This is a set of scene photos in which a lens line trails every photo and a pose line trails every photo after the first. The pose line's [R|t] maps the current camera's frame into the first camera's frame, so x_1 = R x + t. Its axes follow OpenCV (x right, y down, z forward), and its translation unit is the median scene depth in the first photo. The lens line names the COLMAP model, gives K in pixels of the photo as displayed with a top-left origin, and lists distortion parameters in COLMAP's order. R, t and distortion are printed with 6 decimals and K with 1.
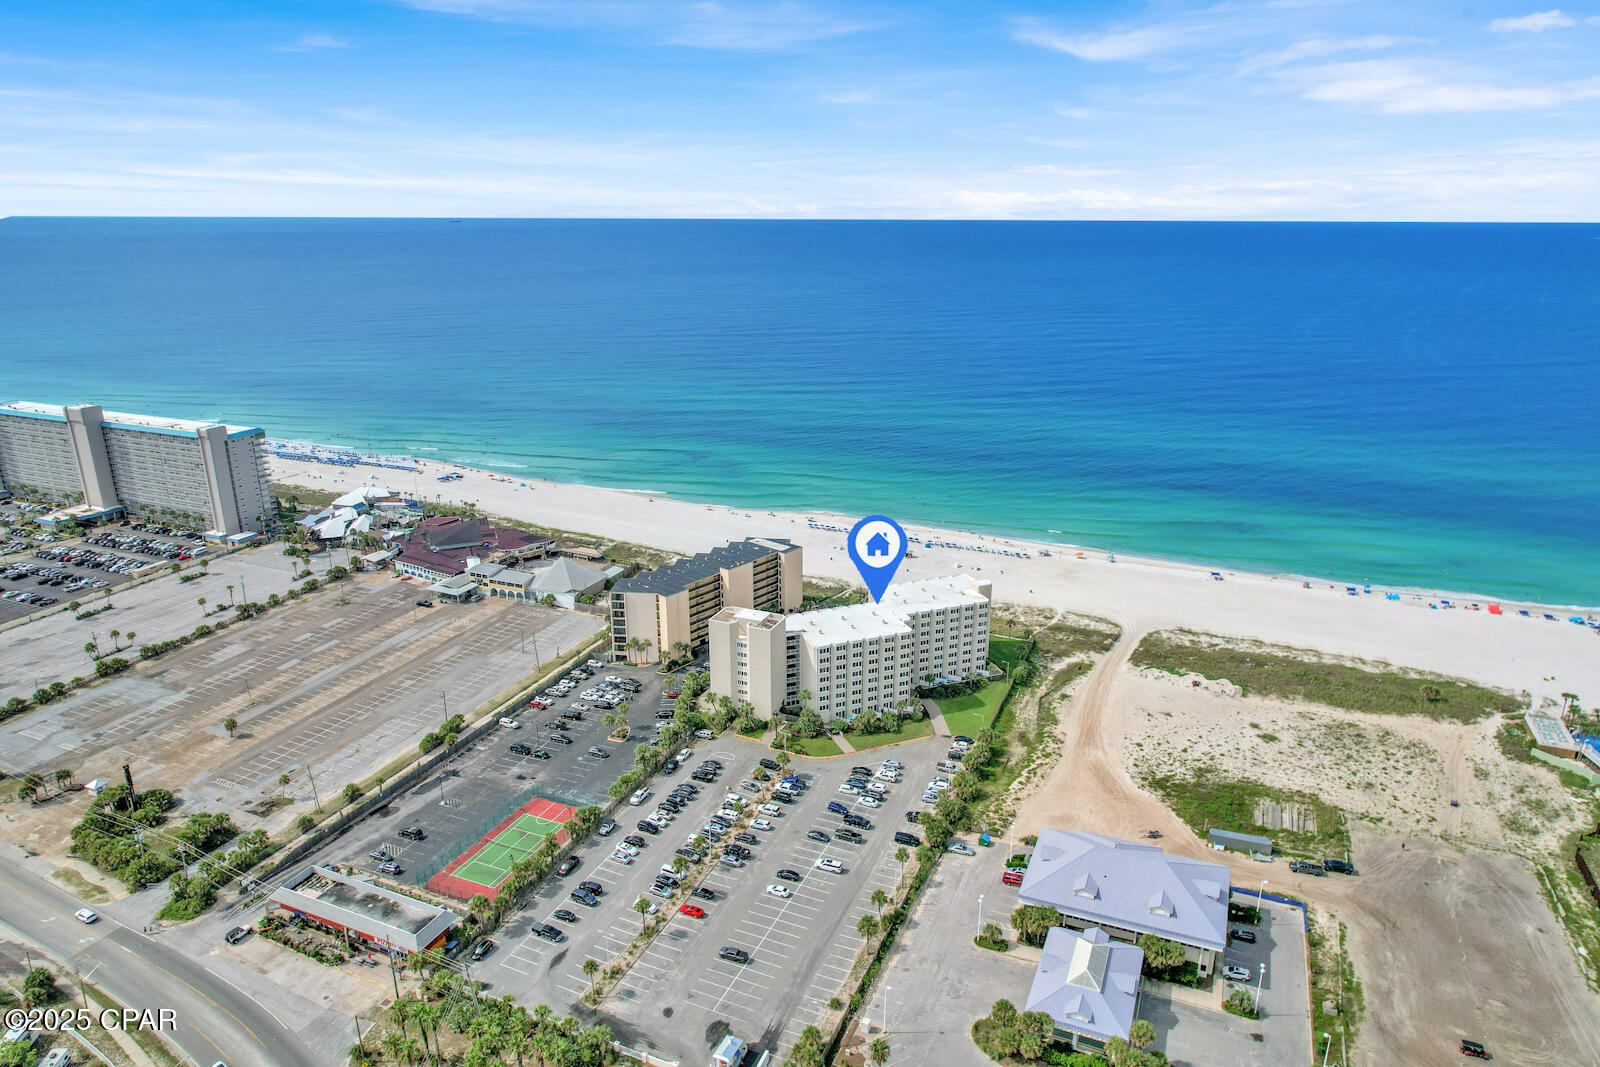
lens RADIAL K [[1027.6, 0, 806.4], [0, 1027.6, 531.1], [0, 0, 1]] dist [-0.070806, 0.065456]
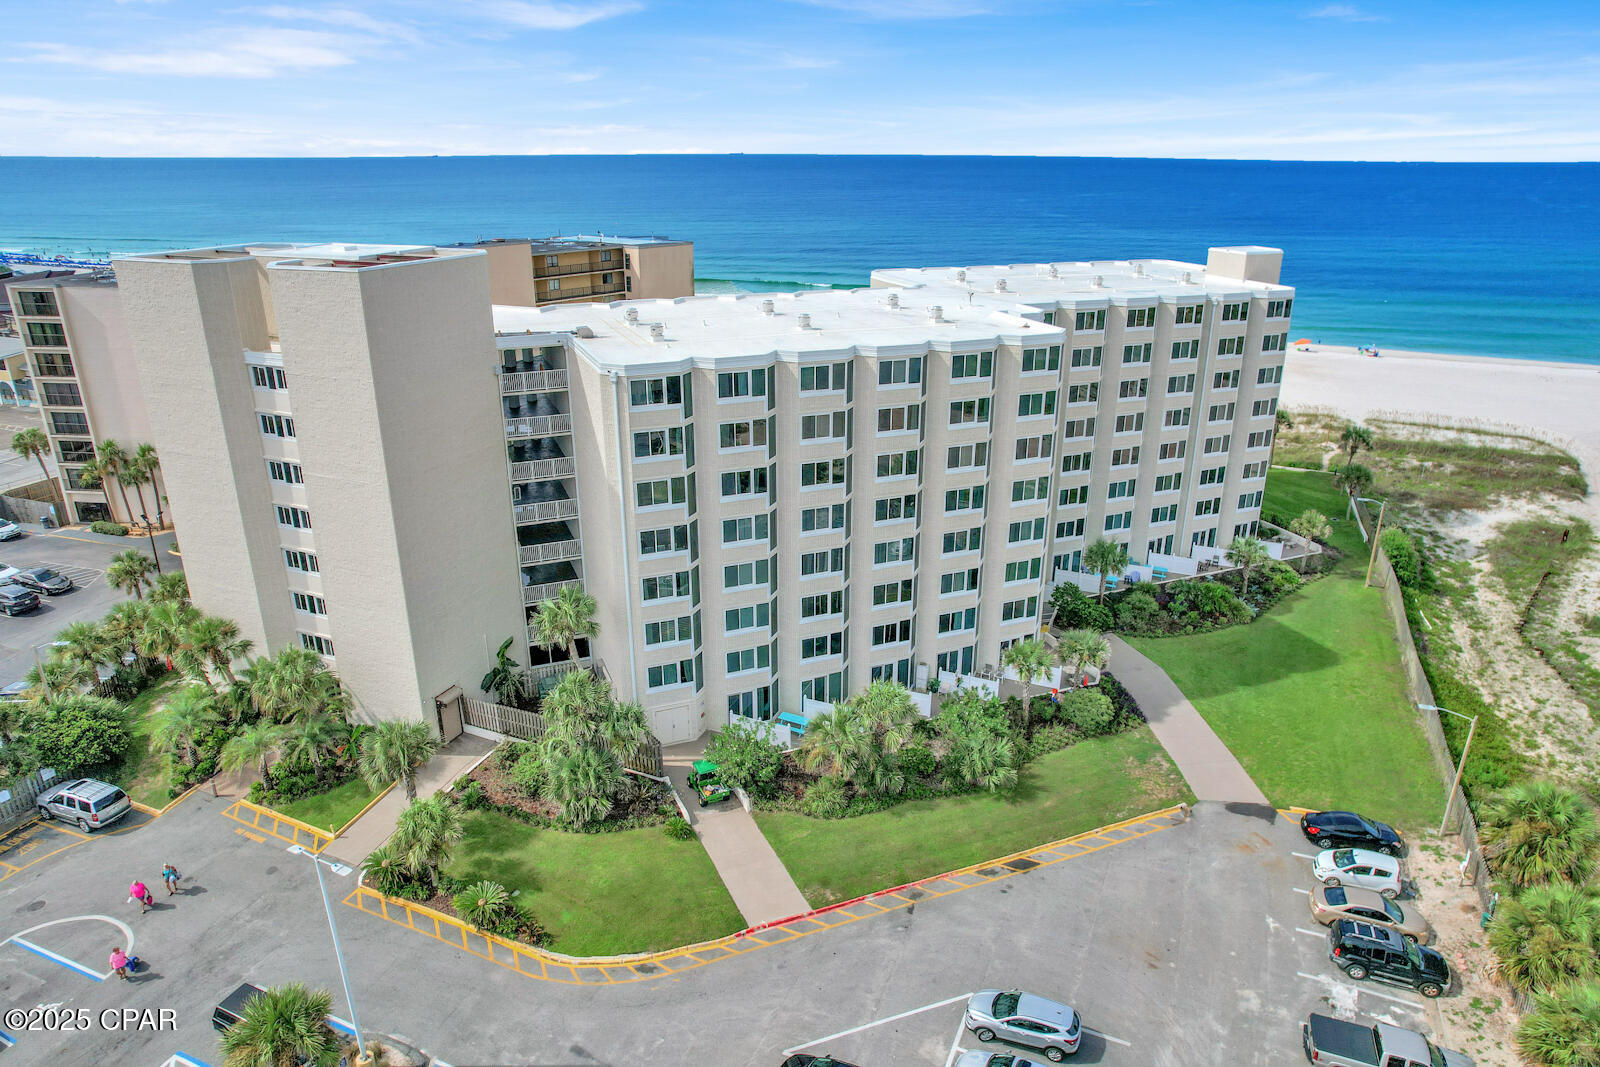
lens RADIAL K [[1027.6, 0, 806.4], [0, 1027.6, 531.1], [0, 0, 1]] dist [-0.070806, 0.065456]
pose [[0.999926, -0.000693, 0.012117, 0.042787], [0.000097, 0.998794, 0.049099, 0.130249], [-0.012136, -0.049094, 0.998720, 0.778566]]
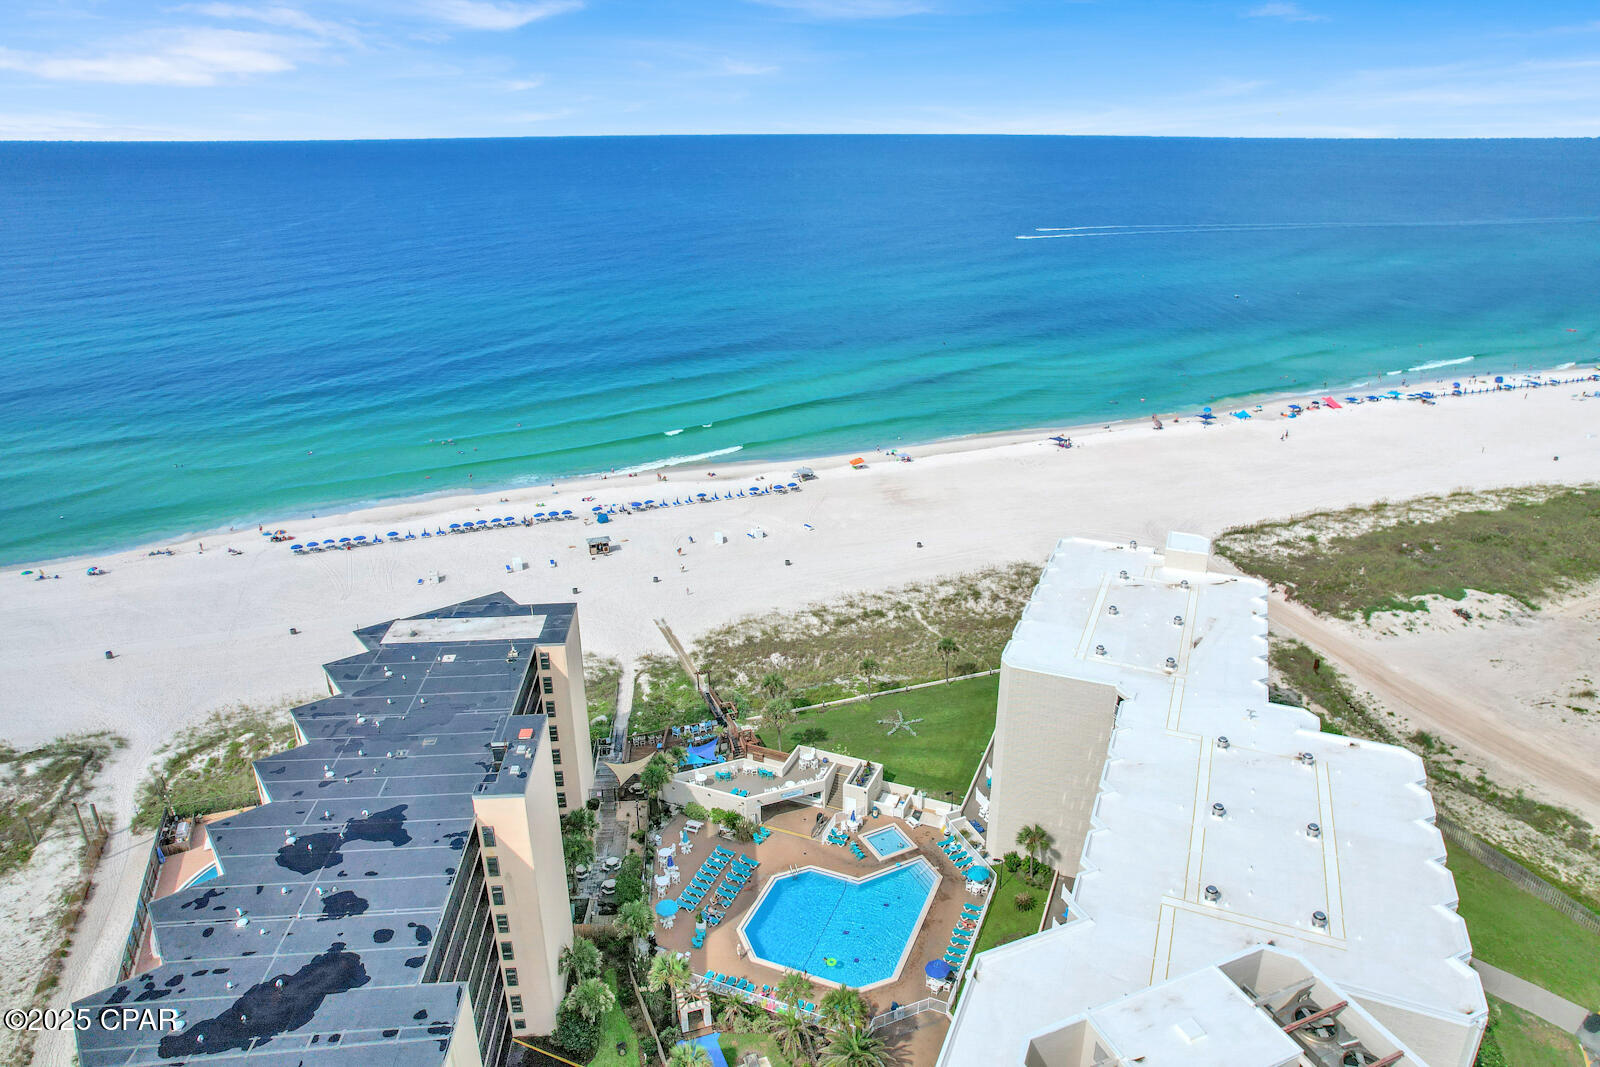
lens RADIAL K [[1027.6, 0, 806.4], [0, 1027.6, 531.1], [0, 0, 1]] dist [-0.070806, 0.065456]
pose [[0.701709, -0.266475, 0.660754, -0.196294], [0.221210, 0.963074, 0.153475, -0.048448], [-0.677252, 0.038471, 0.734744, 0.905946]]
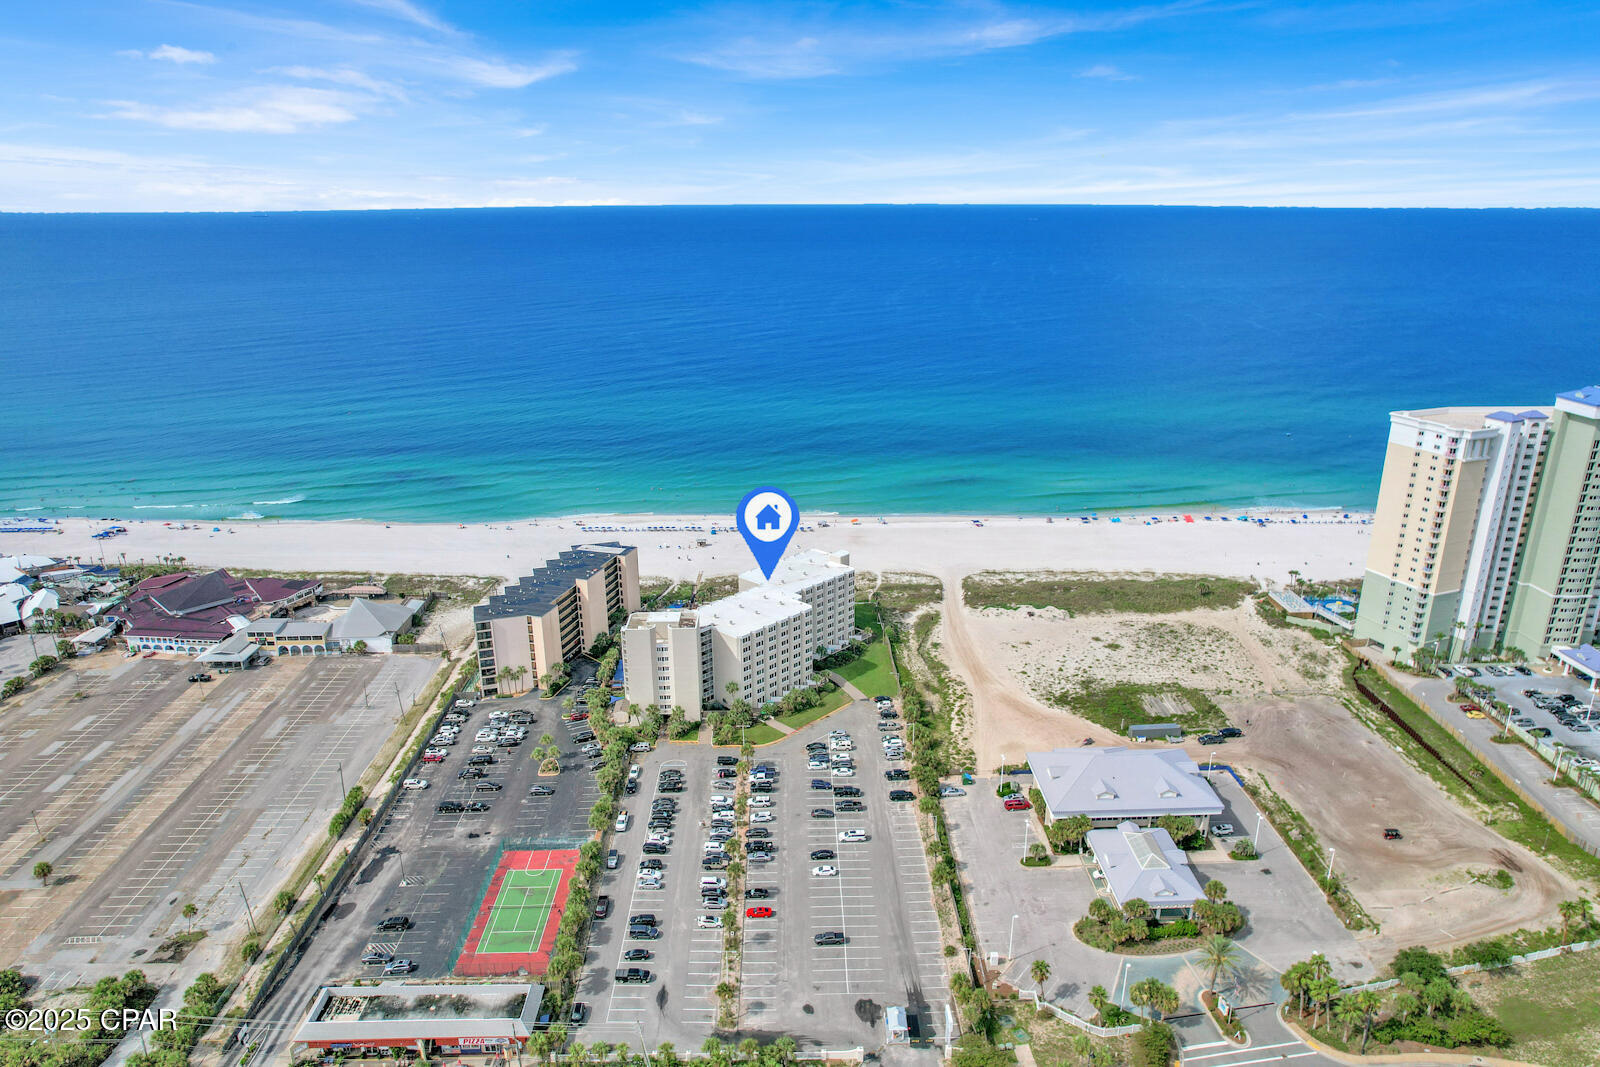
lens RADIAL K [[1027.6, 0, 806.4], [0, 1027.6, 531.1], [0, 0, 1]] dist [-0.070806, 0.065456]
pose [[0.909047, -0.134302, 0.394458, -0.302142], [0.131642, 0.990716, 0.033936, -0.014411], [-0.395354, 0.021078, 0.918287, 0.051813]]
